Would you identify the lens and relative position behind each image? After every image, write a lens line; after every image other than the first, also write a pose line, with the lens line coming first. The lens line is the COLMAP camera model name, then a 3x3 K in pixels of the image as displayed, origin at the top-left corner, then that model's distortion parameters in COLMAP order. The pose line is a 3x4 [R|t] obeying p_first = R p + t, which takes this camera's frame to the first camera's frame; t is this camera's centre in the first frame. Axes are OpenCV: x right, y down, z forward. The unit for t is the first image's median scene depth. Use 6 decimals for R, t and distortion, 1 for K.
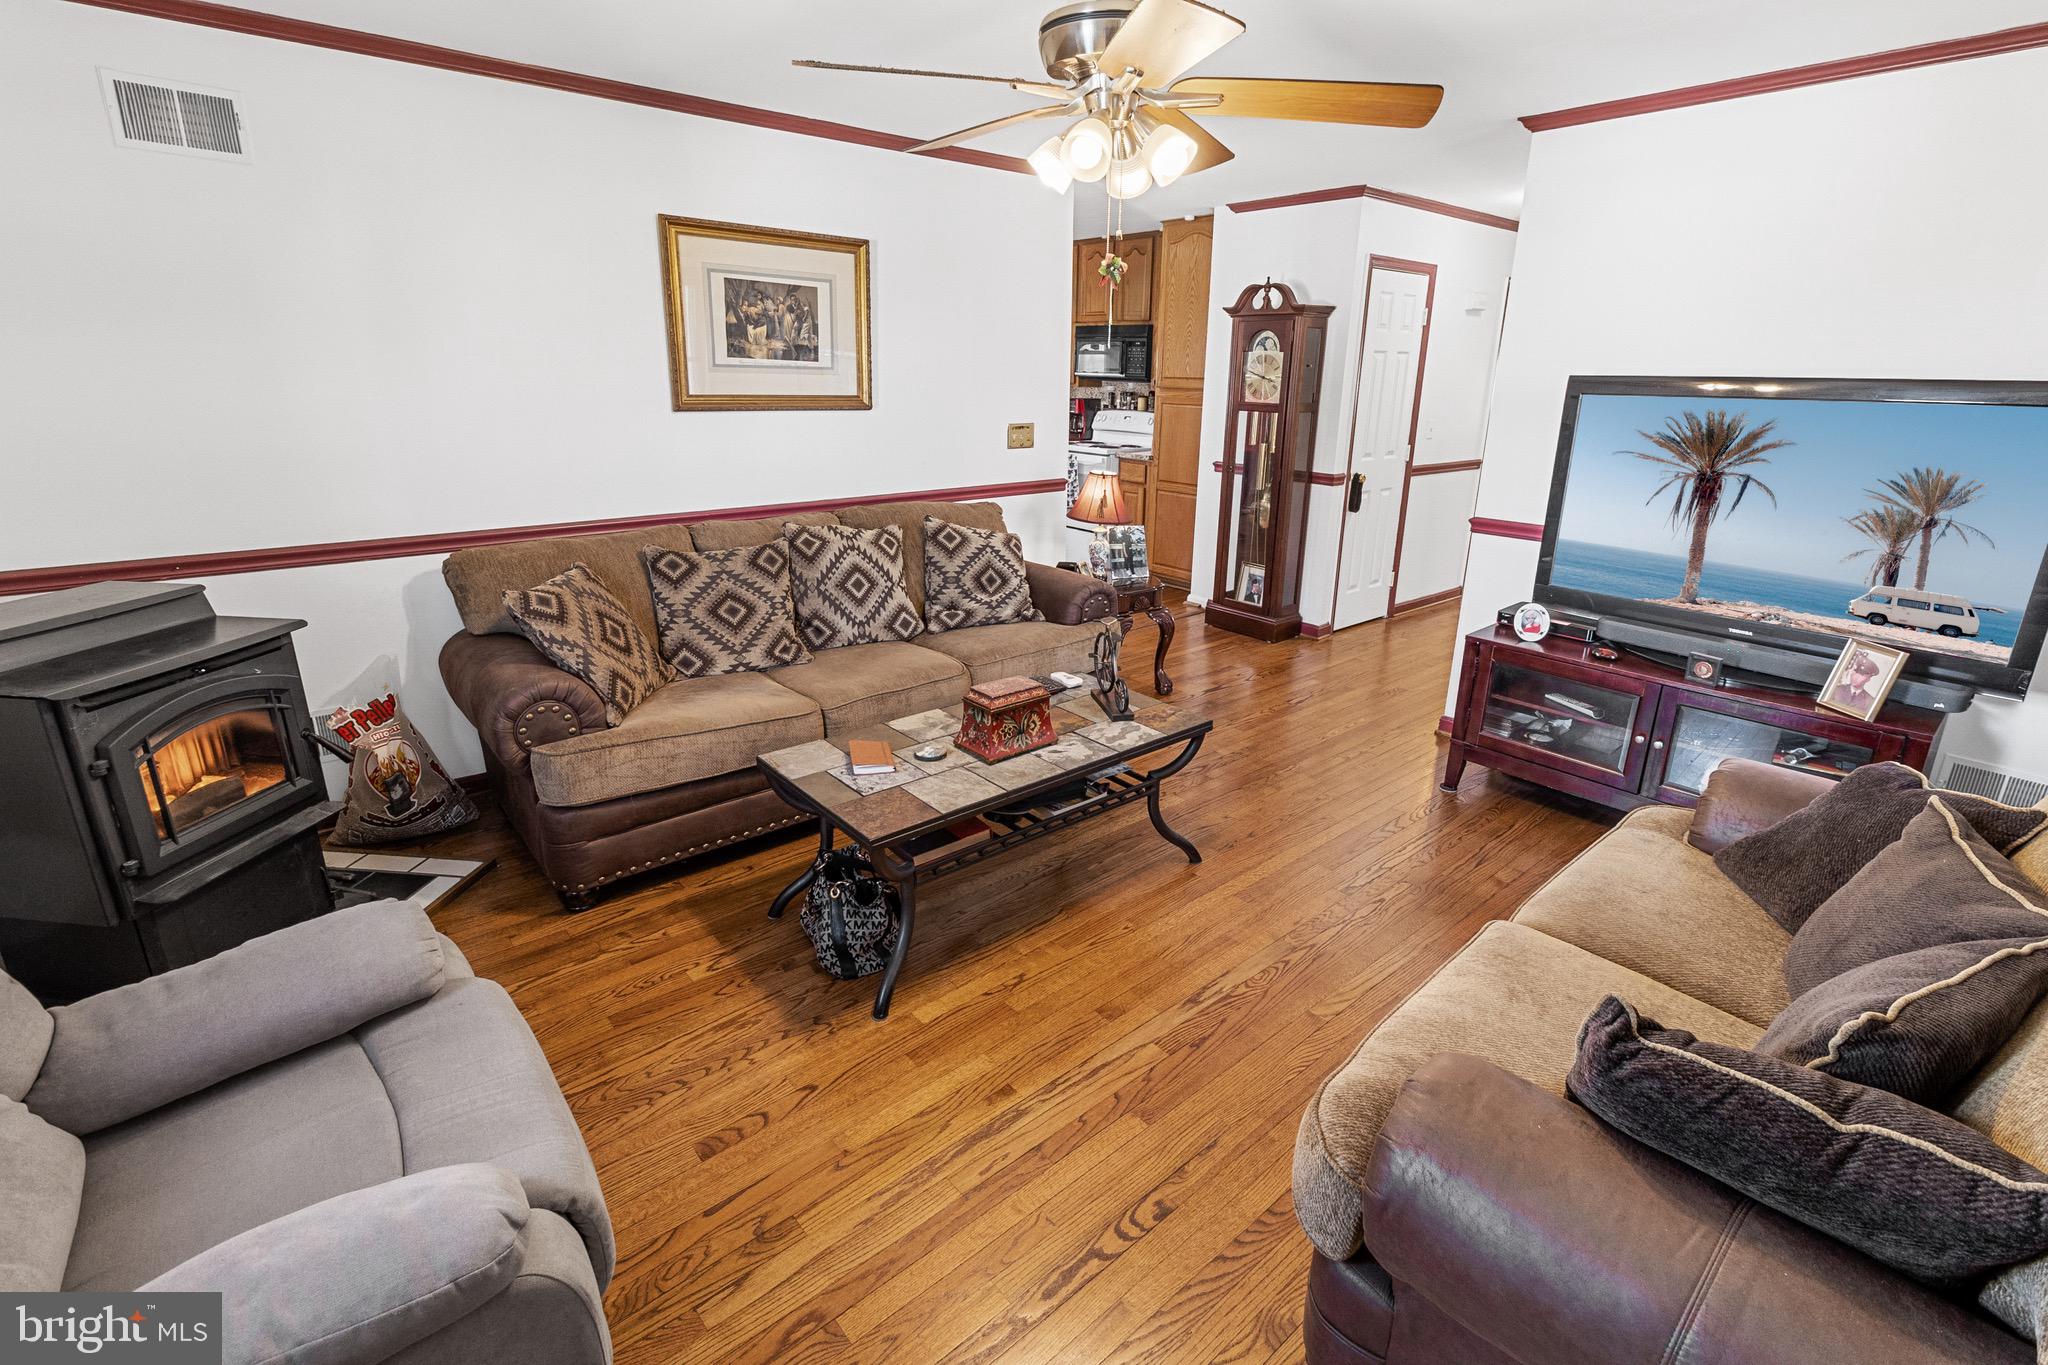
lens RADIAL K [[940.6, 0, 1036.5], [0, 940.6, 649.7], [0, 0, 1]] dist [0.002783, -0.000185]
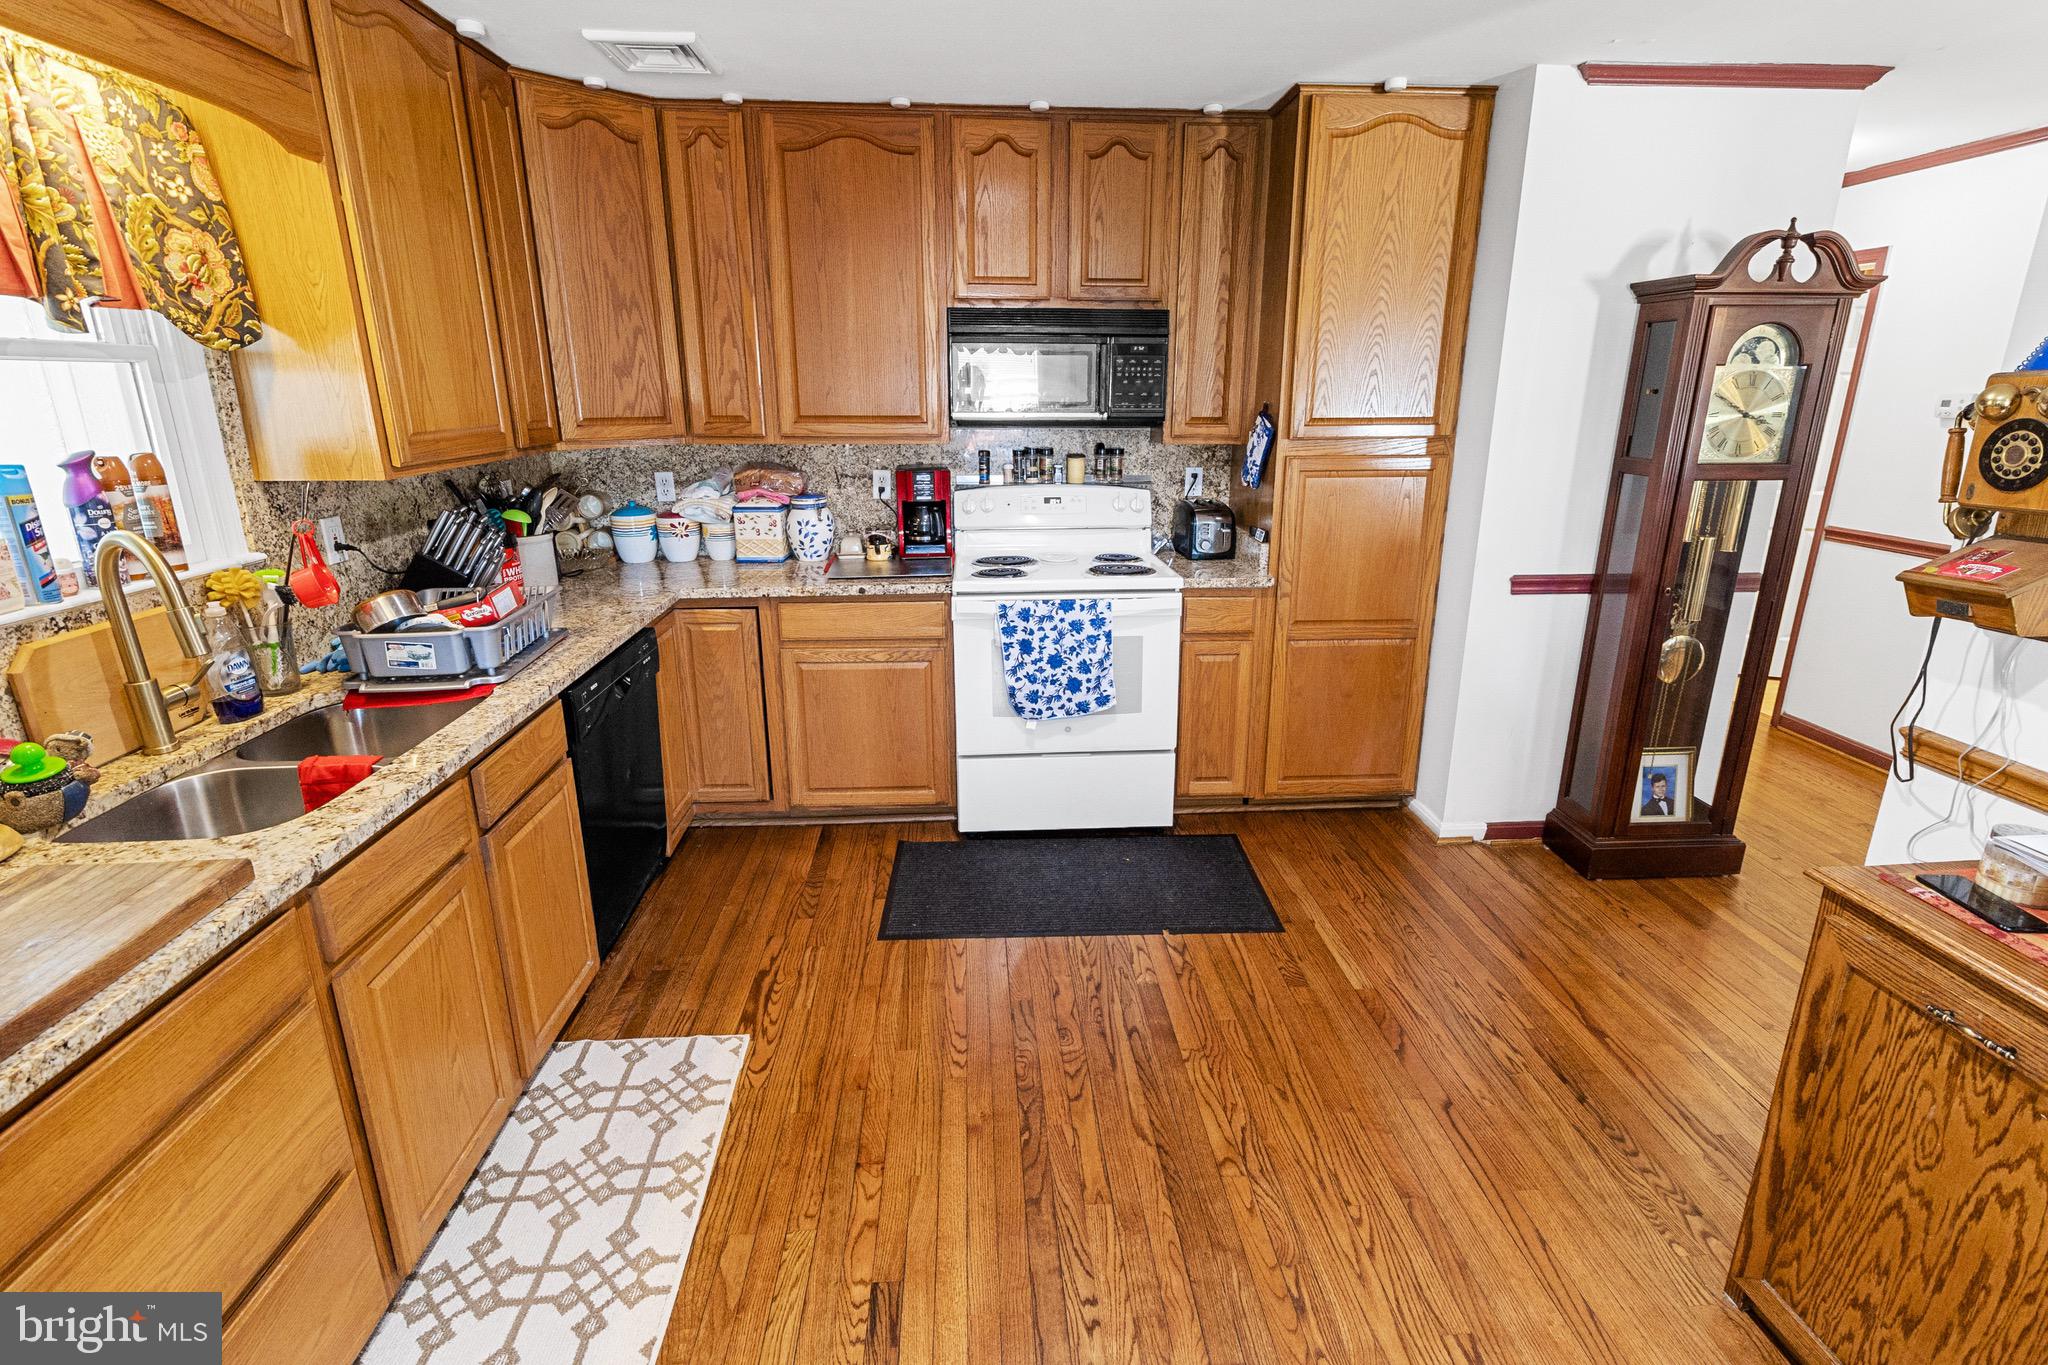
lens RADIAL K [[940.6, 0, 1036.5], [0, 940.6, 649.7], [0, 0, 1]] dist [0.002783, -0.000185]
pose [[0.573350, -0.238998, 0.783677, -0.427138], [0.243320, 0.963024, 0.115677, -0.323689], [-0.782346, 0.124361, 0.610302, 1.017005]]
